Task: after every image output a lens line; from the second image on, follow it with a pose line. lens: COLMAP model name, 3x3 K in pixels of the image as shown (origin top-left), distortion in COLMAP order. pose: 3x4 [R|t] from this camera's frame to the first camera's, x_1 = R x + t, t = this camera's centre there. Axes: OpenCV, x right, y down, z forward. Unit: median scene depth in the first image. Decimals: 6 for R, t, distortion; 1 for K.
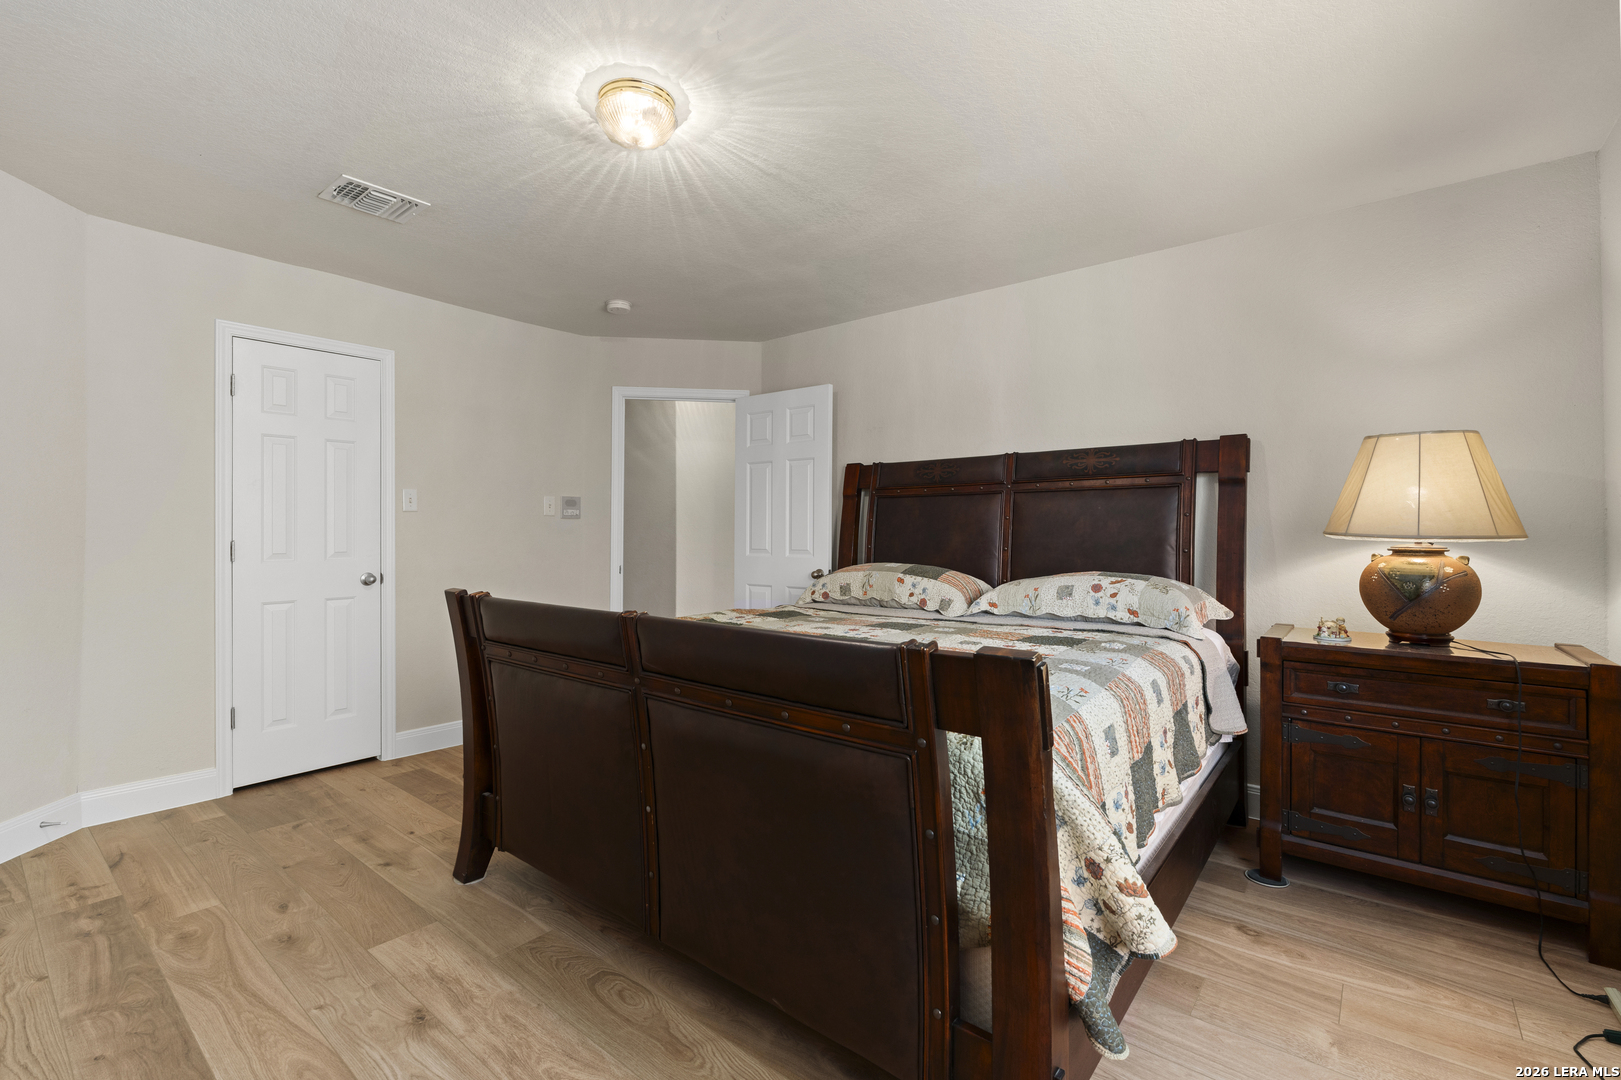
lens RADIAL K [[714.6, 0, 810.5], [0, 714.6, 540.0], [0, 0, 1]] dist [-0.000316, -0.000013]
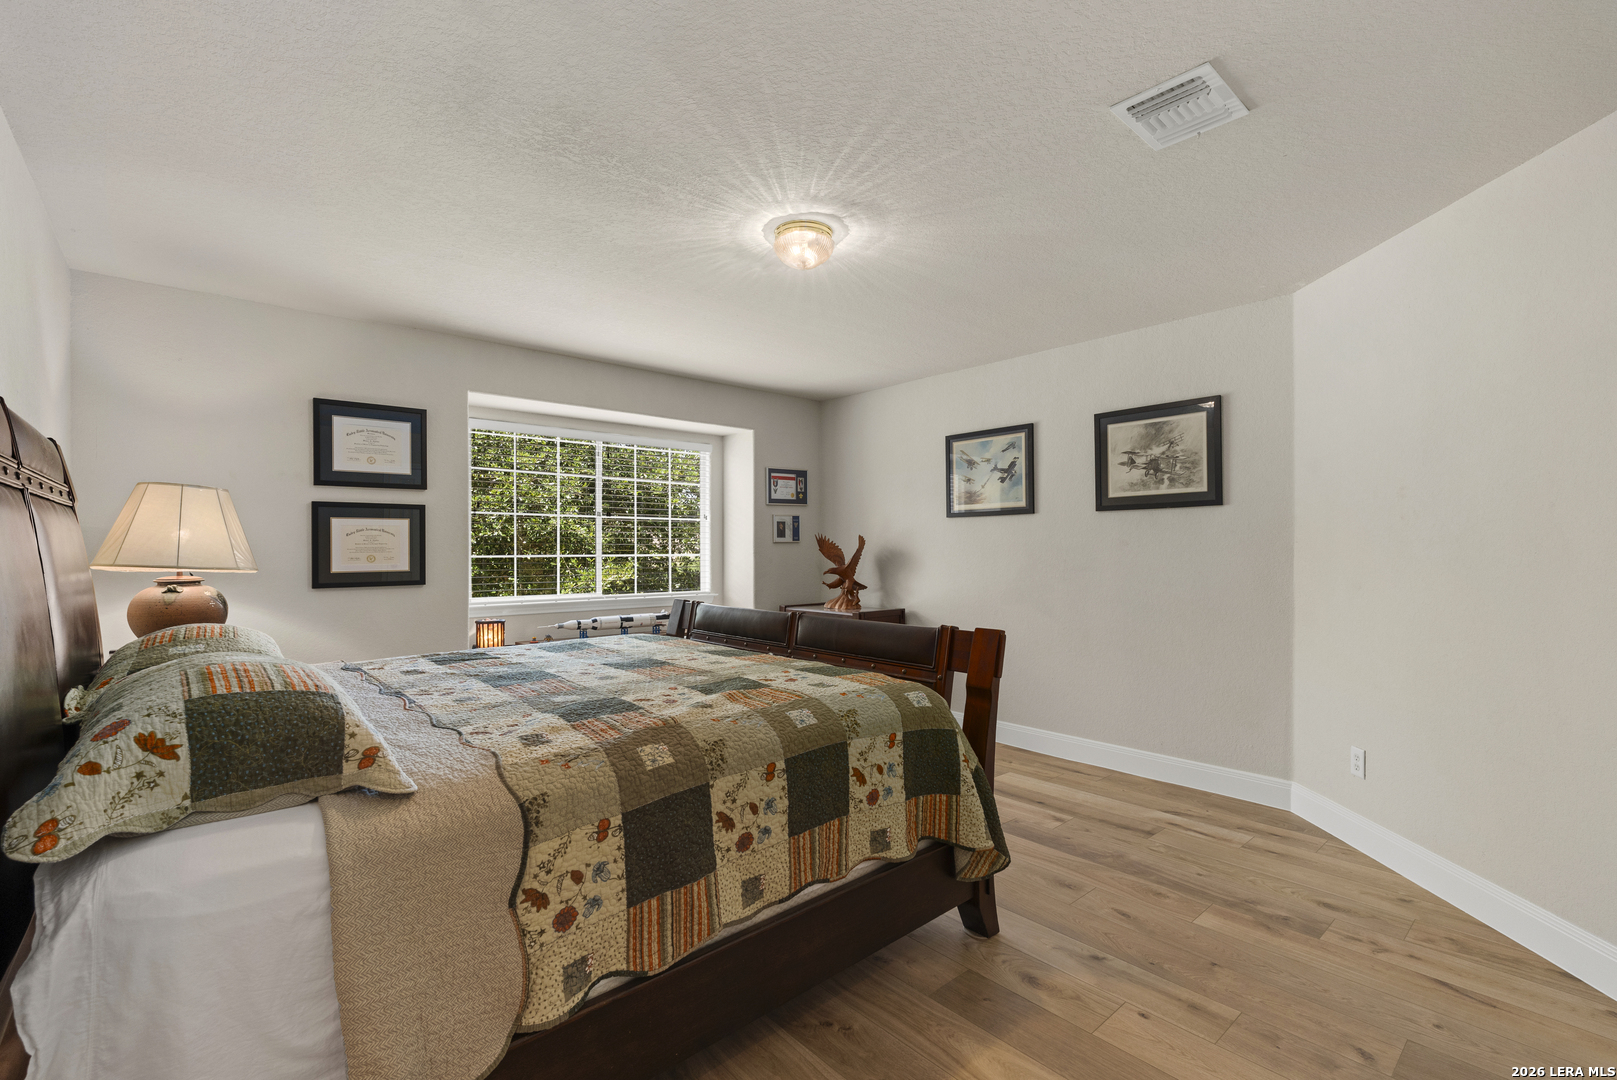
lens RADIAL K [[712.9, 0, 808.5], [0, 712.9, 540.0], [0, 0, 1]] dist [-0.000316, -0.000013]
pose [[-0.986324, -0.000072, 0.164820, -0.427945], [-0.001236, 0.999975, -0.006958, -0.046884], [-0.164816, -0.007067, -0.986299, 2.081759]]
